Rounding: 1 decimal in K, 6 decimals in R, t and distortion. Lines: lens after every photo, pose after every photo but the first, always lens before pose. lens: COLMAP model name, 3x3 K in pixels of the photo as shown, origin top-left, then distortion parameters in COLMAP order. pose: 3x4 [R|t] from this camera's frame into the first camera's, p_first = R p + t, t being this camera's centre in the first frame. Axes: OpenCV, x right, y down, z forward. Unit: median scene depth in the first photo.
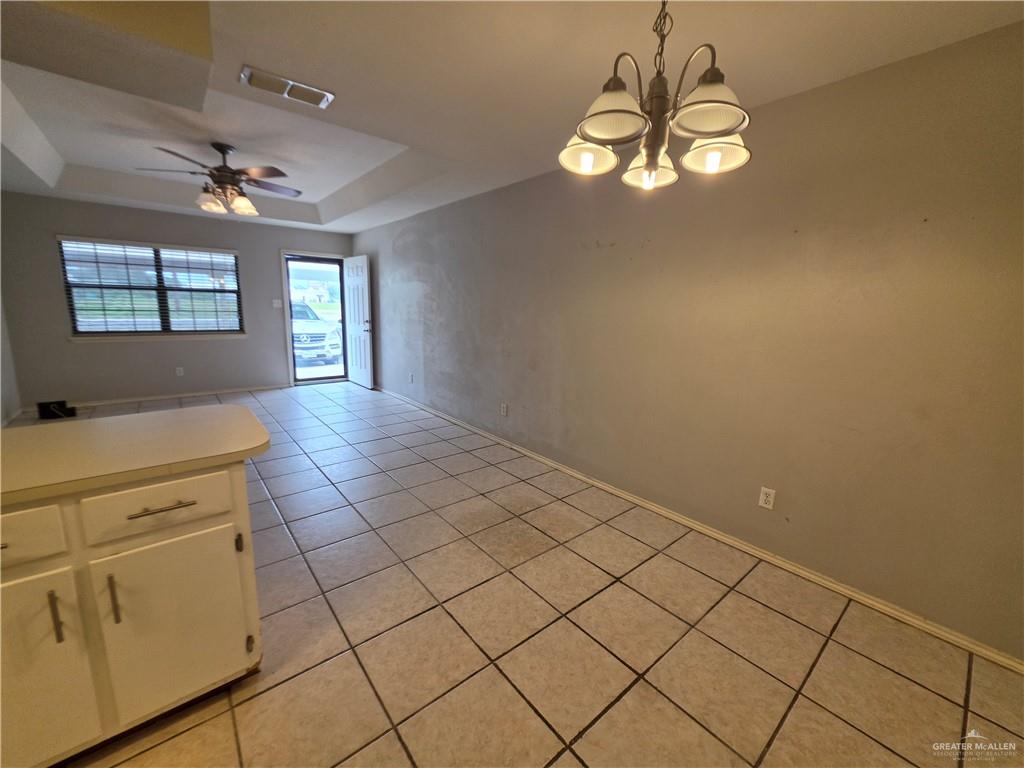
lens RADIAL K [[414.8, 0, 540.7], [0, 414.8, 382.2], [0, 0, 1]] dist [0.004286, 0.000074]
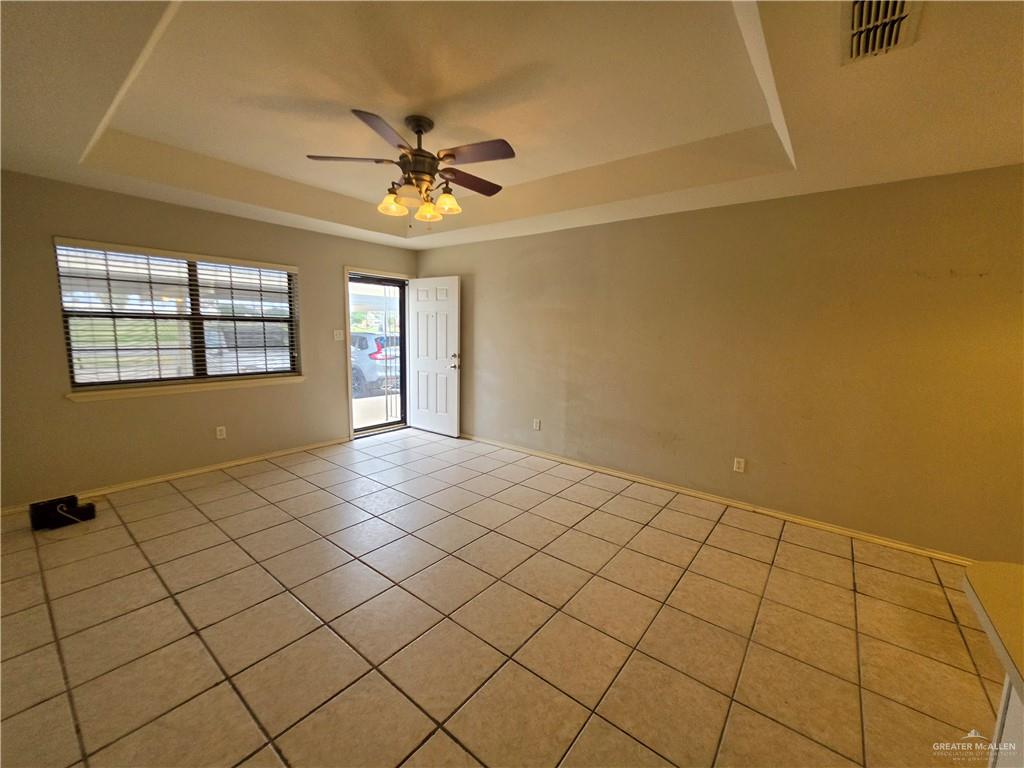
lens RADIAL K [[414.8, 0, 516.6], [0, 414.8, 376.0], [0, 0, 1]] dist [0.004286, 0.000074]
pose [[0.982460, -0.031819, 0.183738, -0.495721], [0.044637, 0.996817, -0.066055, -0.052474], [-0.181051, 0.073098, 0.980753, 0.202938]]
